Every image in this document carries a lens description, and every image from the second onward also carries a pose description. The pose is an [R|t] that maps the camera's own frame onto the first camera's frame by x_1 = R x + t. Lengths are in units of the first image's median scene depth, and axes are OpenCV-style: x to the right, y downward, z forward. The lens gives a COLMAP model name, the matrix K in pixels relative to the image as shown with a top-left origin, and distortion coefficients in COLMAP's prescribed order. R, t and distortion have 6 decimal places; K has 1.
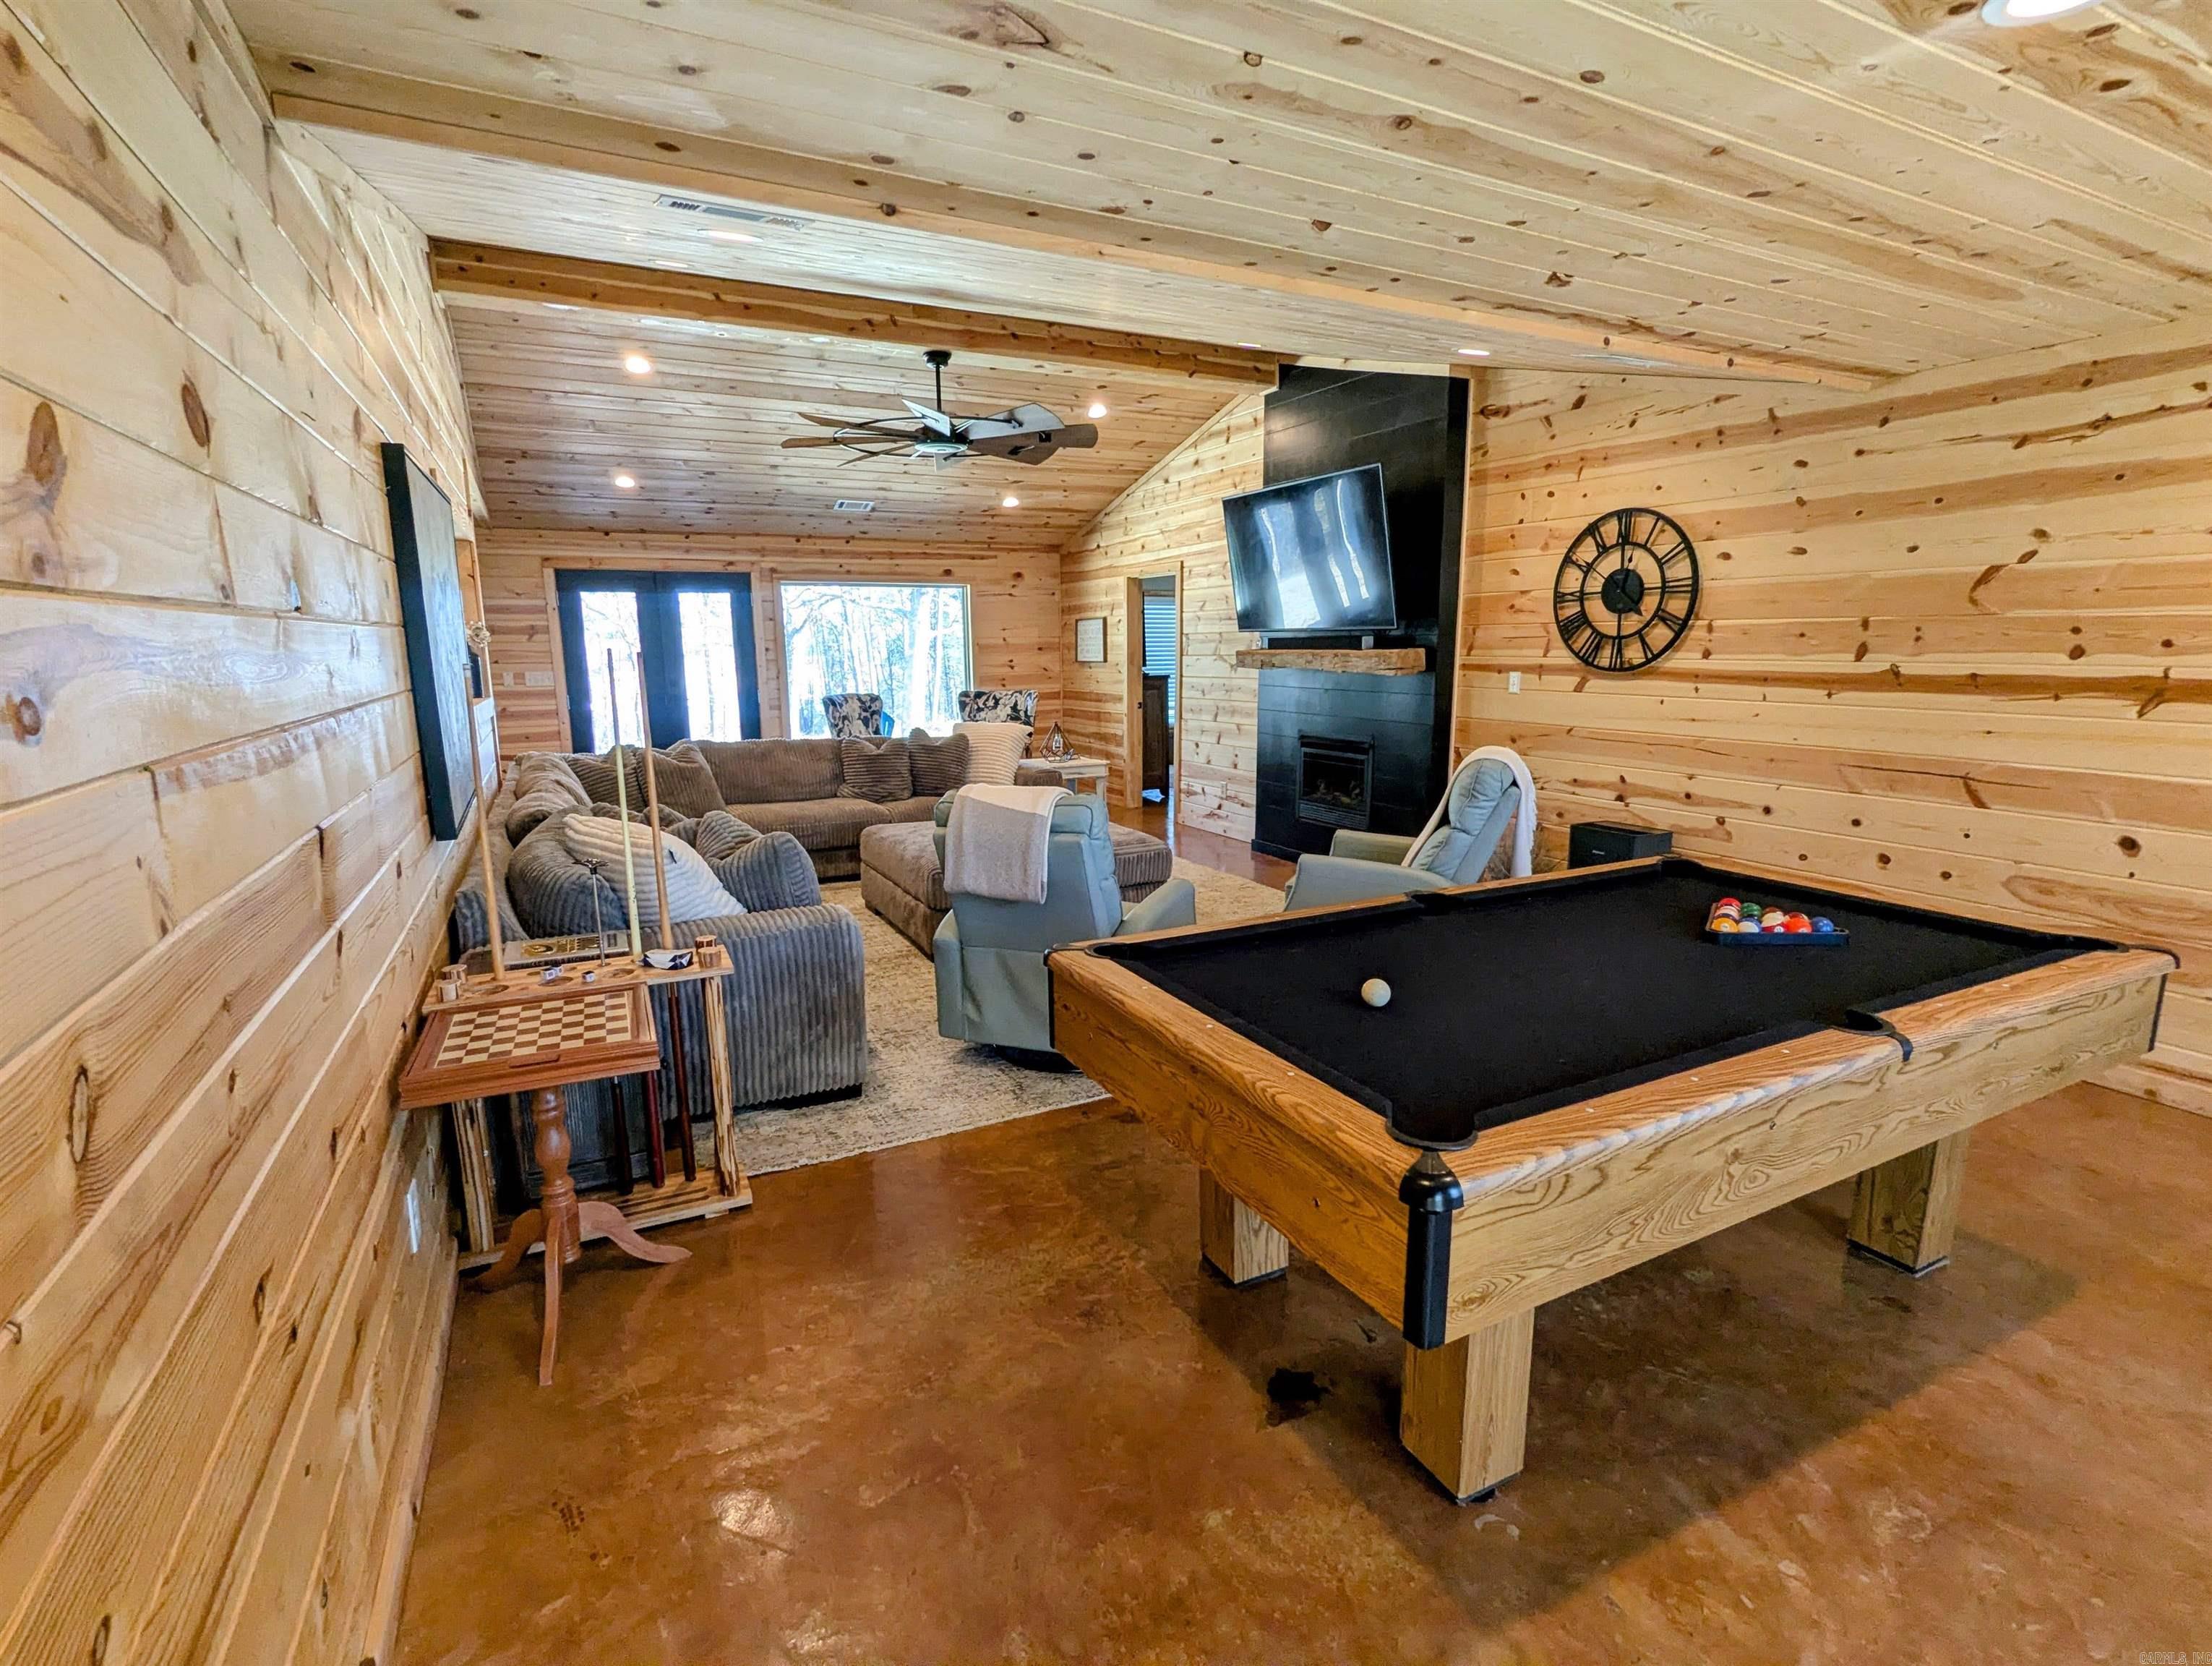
lens RADIAL K [[1054.7, 0, 1103.2], [0, 1054.7, 834.7], [0, 0, 1]] dist [-0.002649, 0.002008]
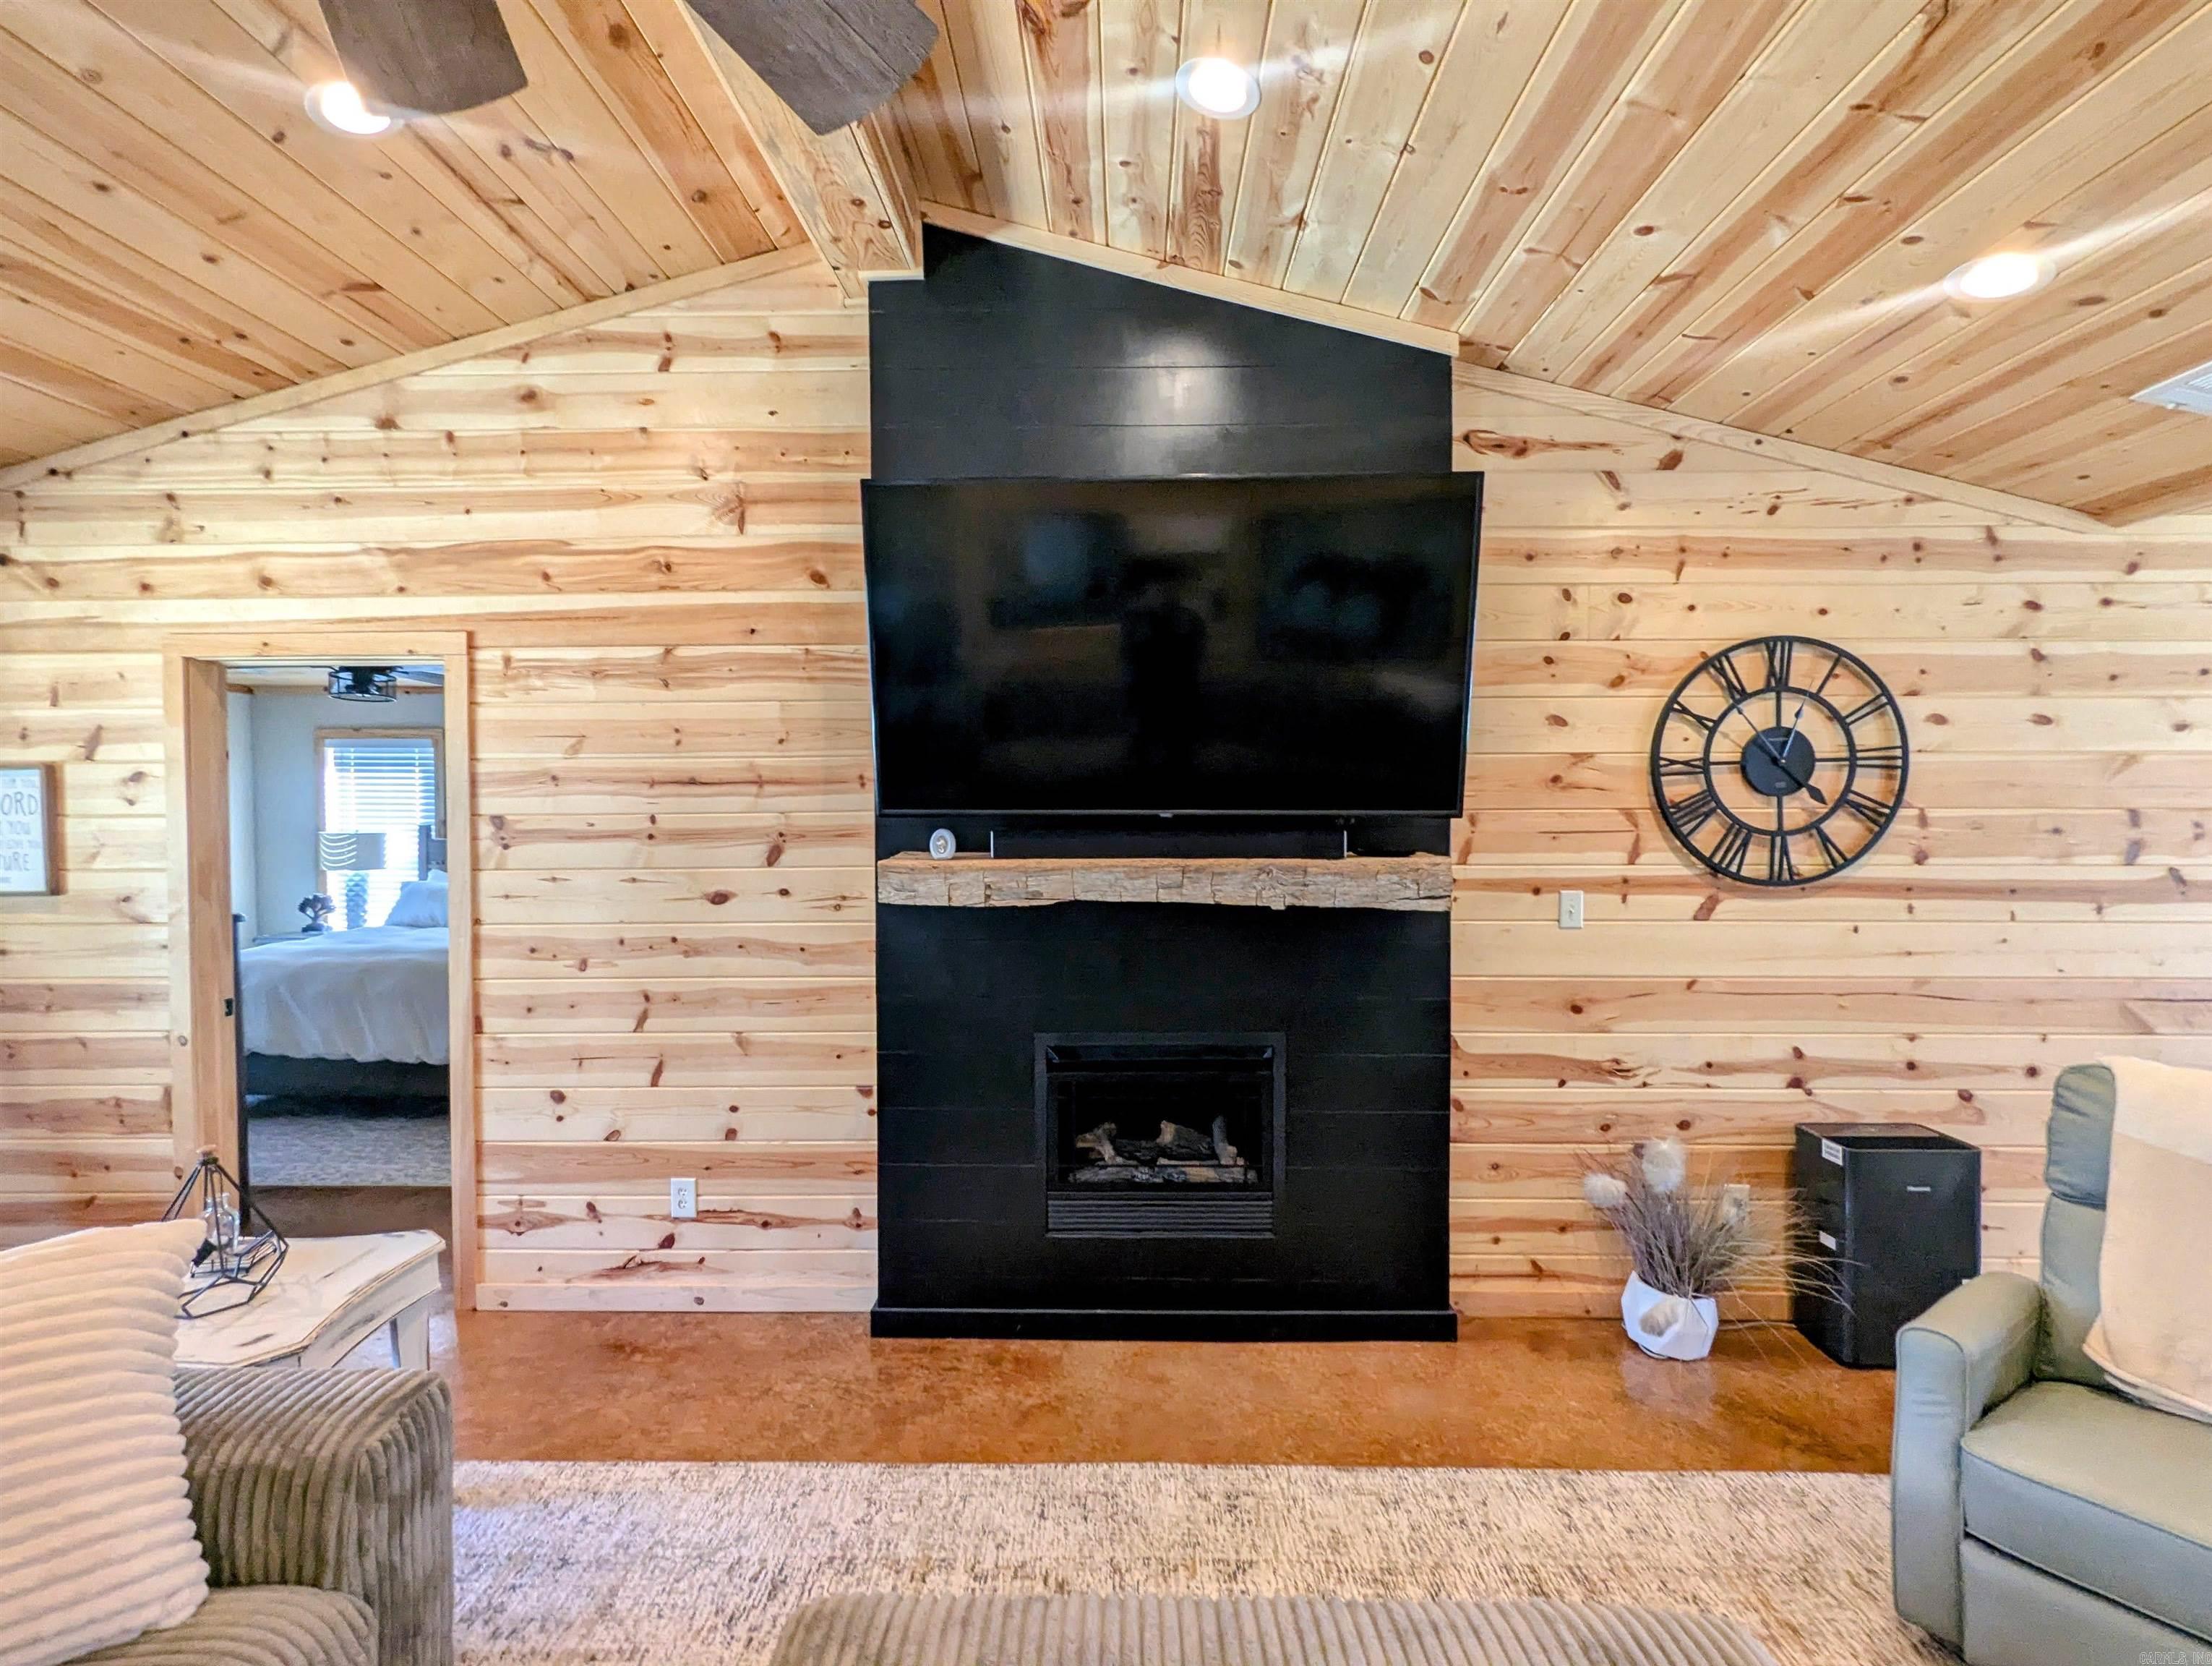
lens RADIAL K [[1054.7, 0, 1102.8], [0, 1054.7, 832.0], [0, 0, 1]] dist [-0.002649, 0.002008]
pose [[0.476403, -0.014836, 0.879102, -0.244293], [0.156445, 0.985333, -0.068152, -0.192653], [-0.865196, 0.169999, 0.471737, 0.975631]]
